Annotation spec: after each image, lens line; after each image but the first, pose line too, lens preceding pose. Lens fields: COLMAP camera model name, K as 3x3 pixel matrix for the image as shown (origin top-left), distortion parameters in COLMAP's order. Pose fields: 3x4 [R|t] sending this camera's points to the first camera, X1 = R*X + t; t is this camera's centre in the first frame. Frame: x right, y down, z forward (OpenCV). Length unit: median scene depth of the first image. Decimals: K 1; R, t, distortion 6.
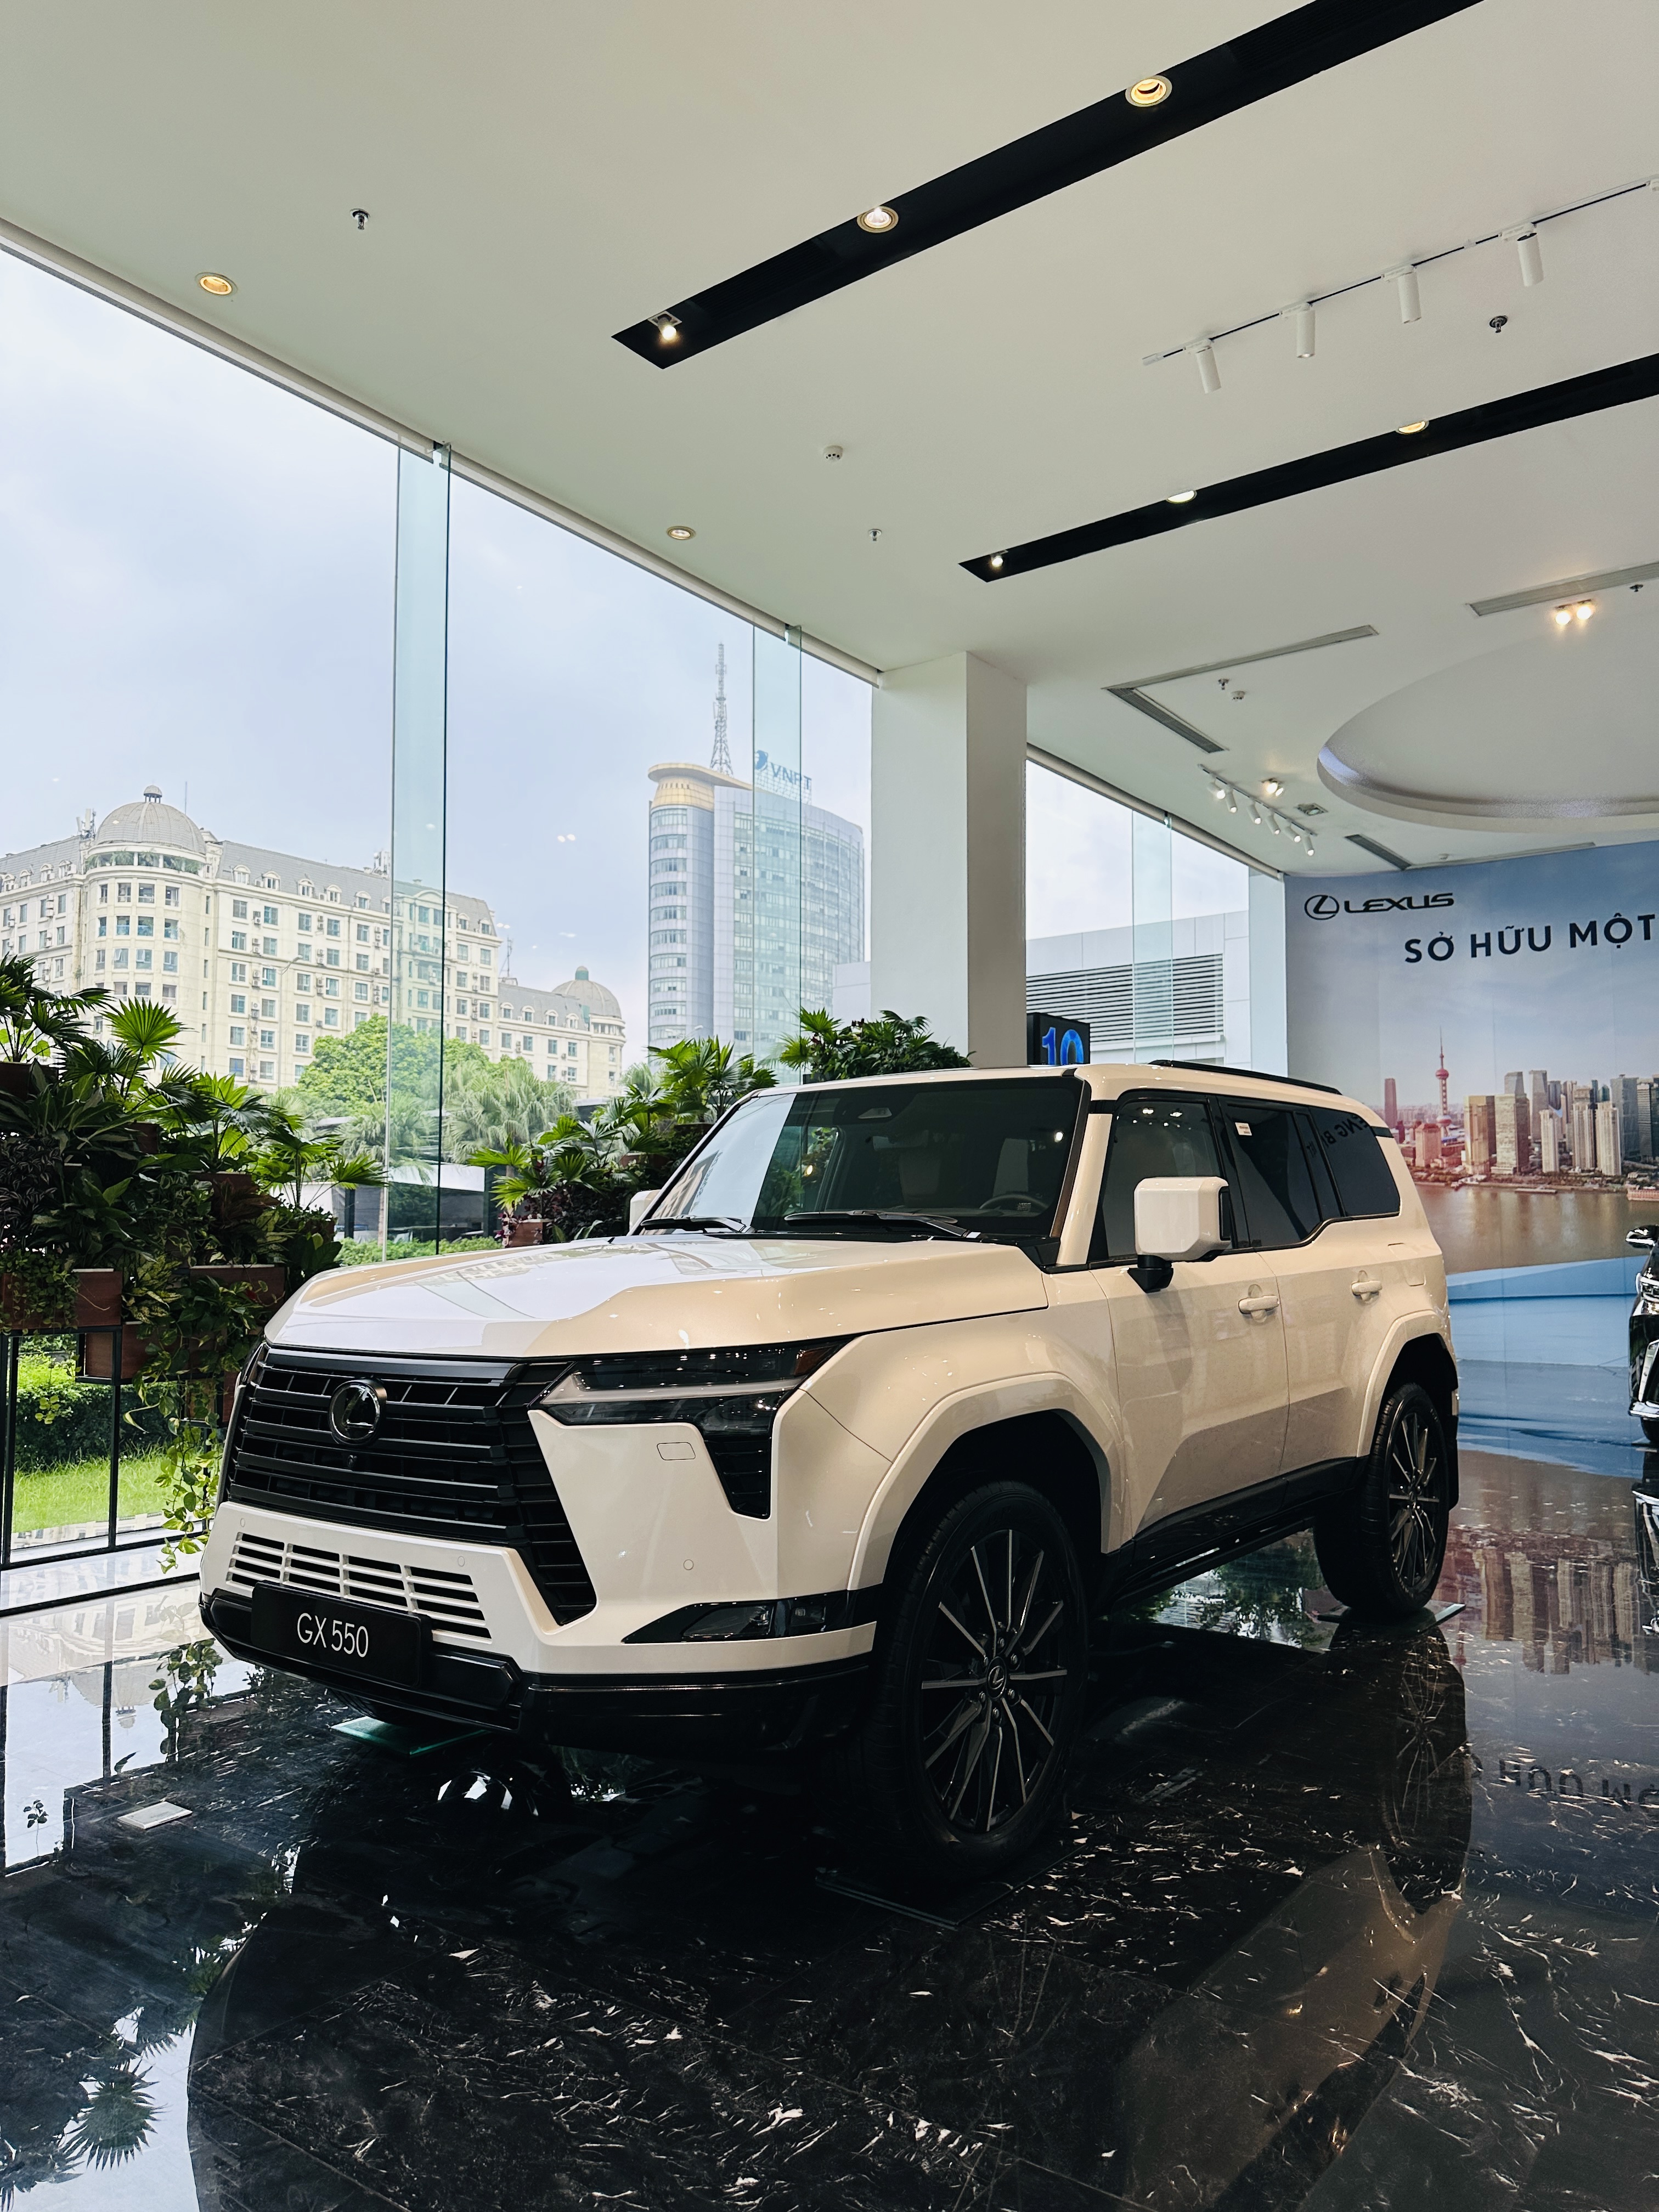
lens RADIAL K [[1548.7, 0, 829.5], [0, 1548.7, 1106.0], [0, 0, 1]] dist [0.072861, -0.074496]
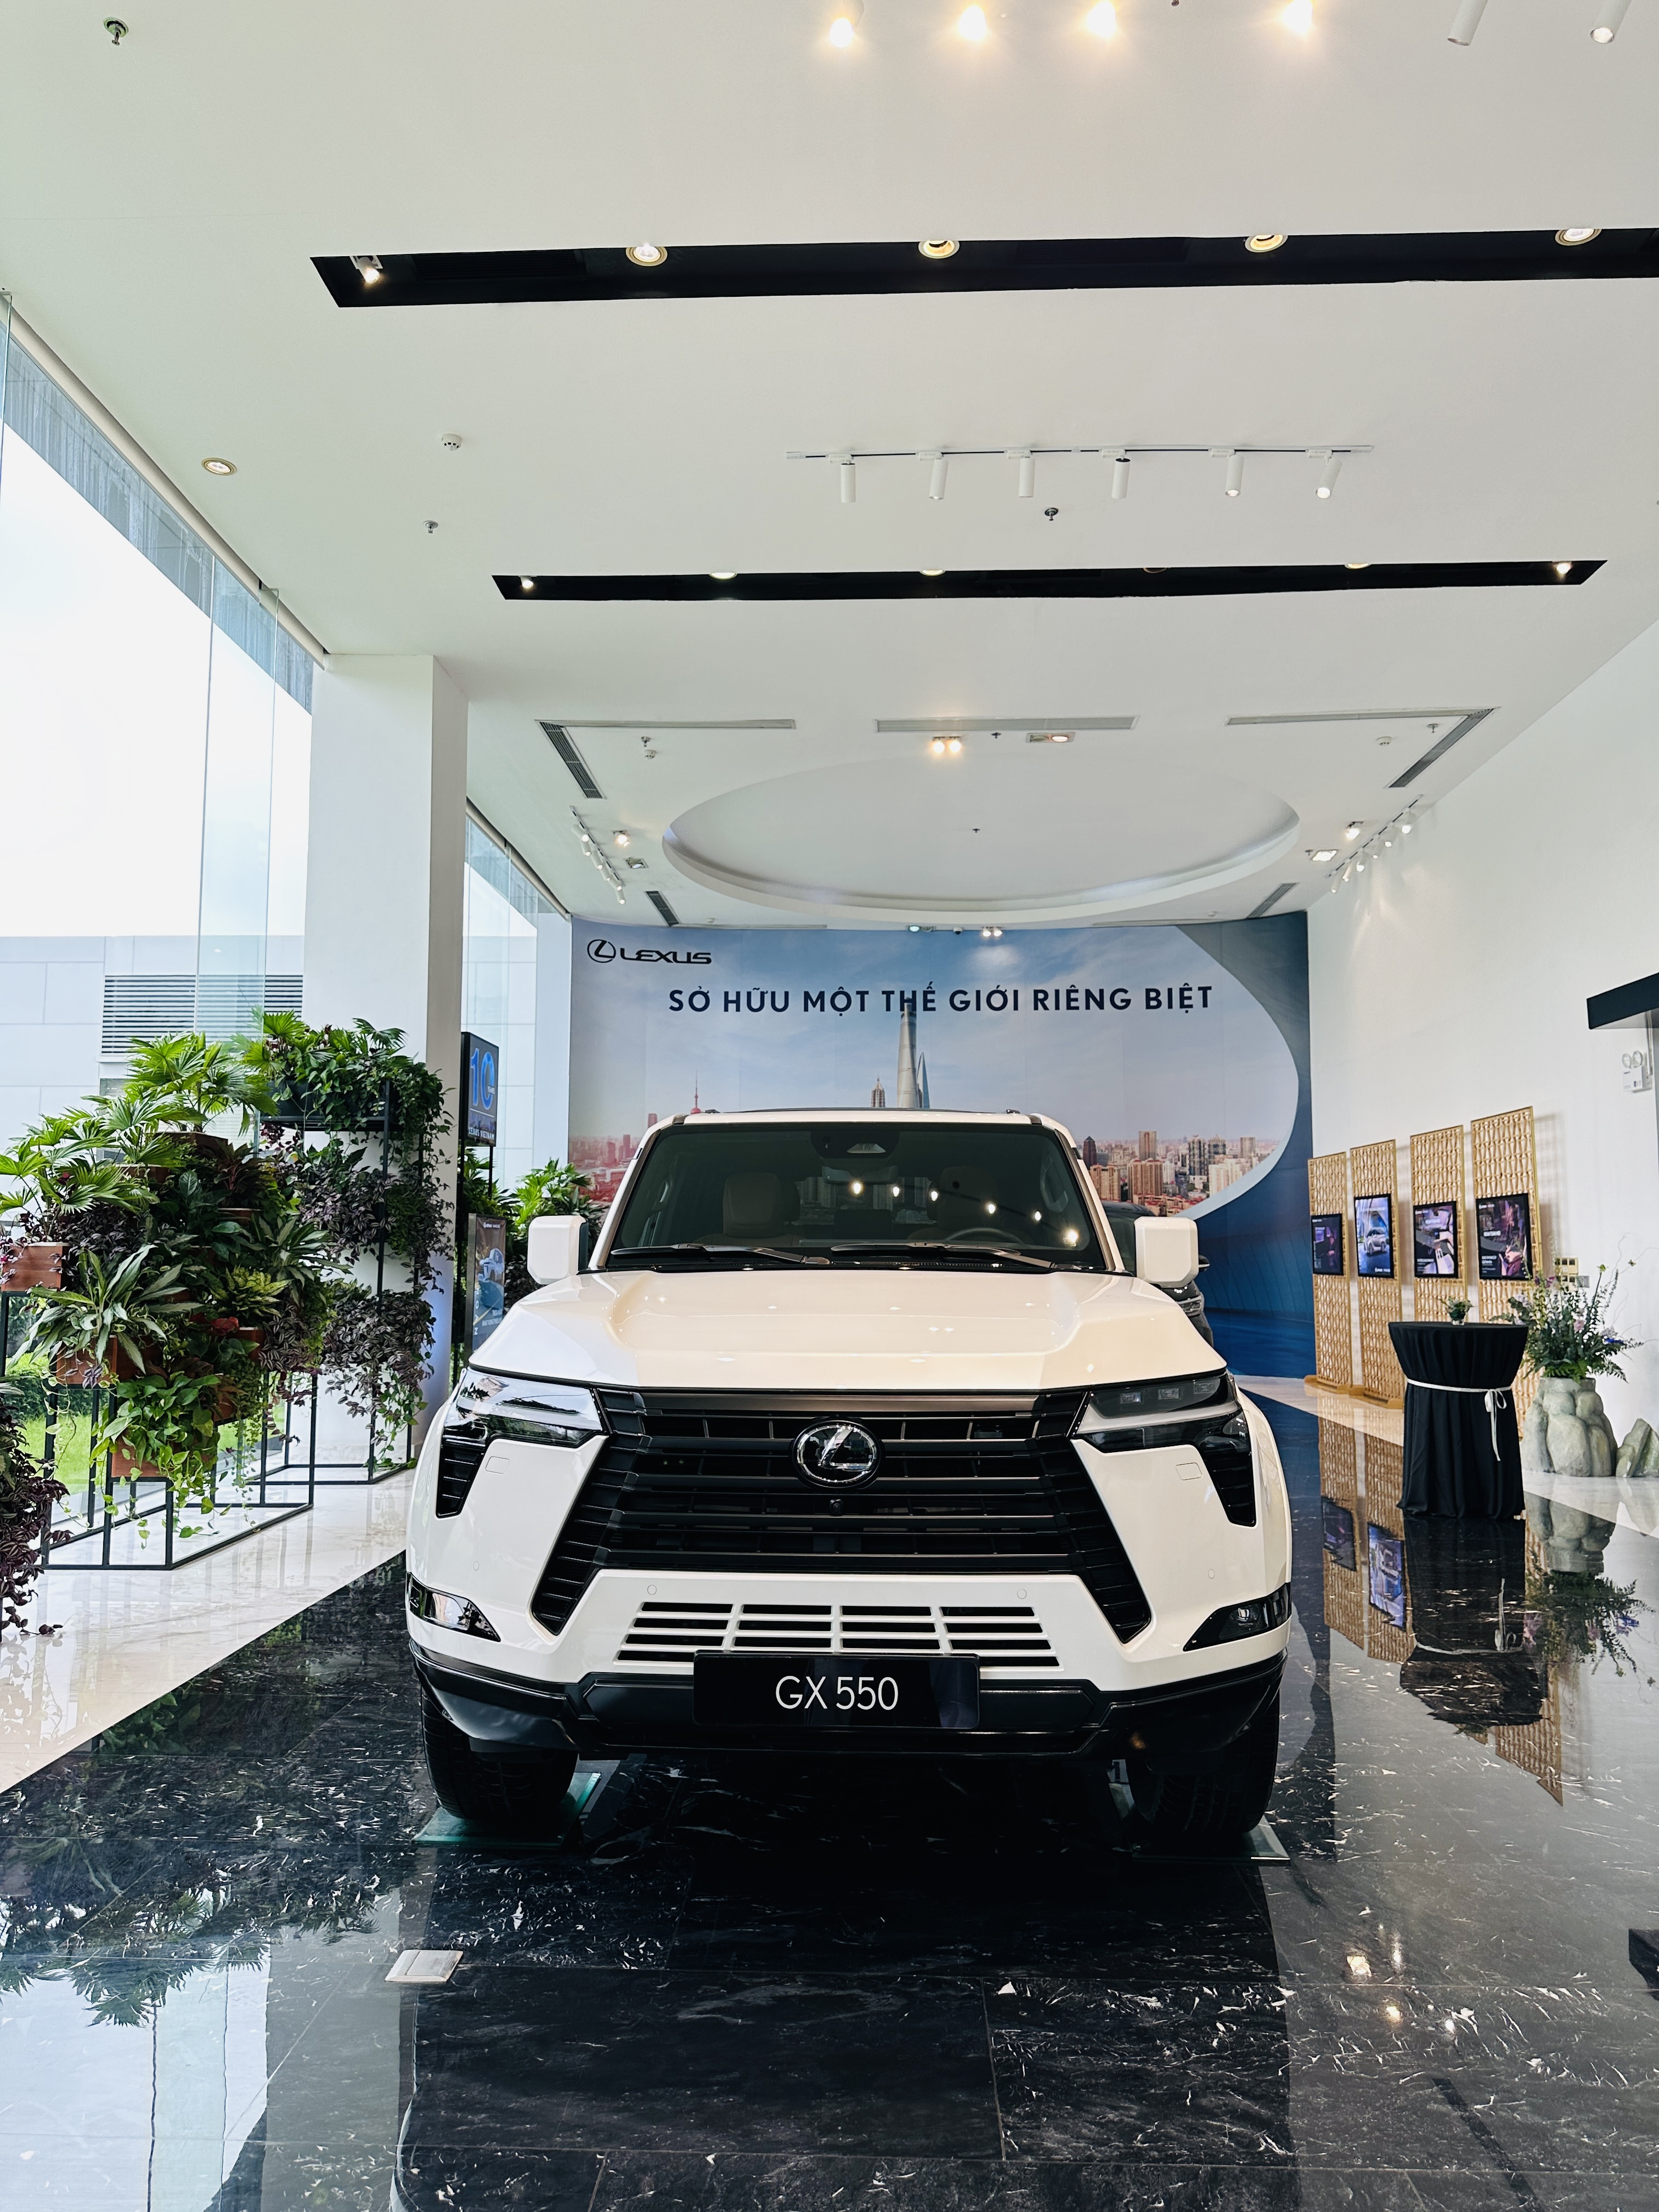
lens RADIAL K [[1530.1, 0, 829.5], [0, 1530.1, 1106.0], [0, 0, 1]] dist [0.075672, -0.079221]
pose [[0.825235, 0.057313, 0.561874, -0.600615], [-0.049608, 0.998348, -0.028975, 0.007551], [-0.562607, -0.003962, 0.826715, 0.162024]]
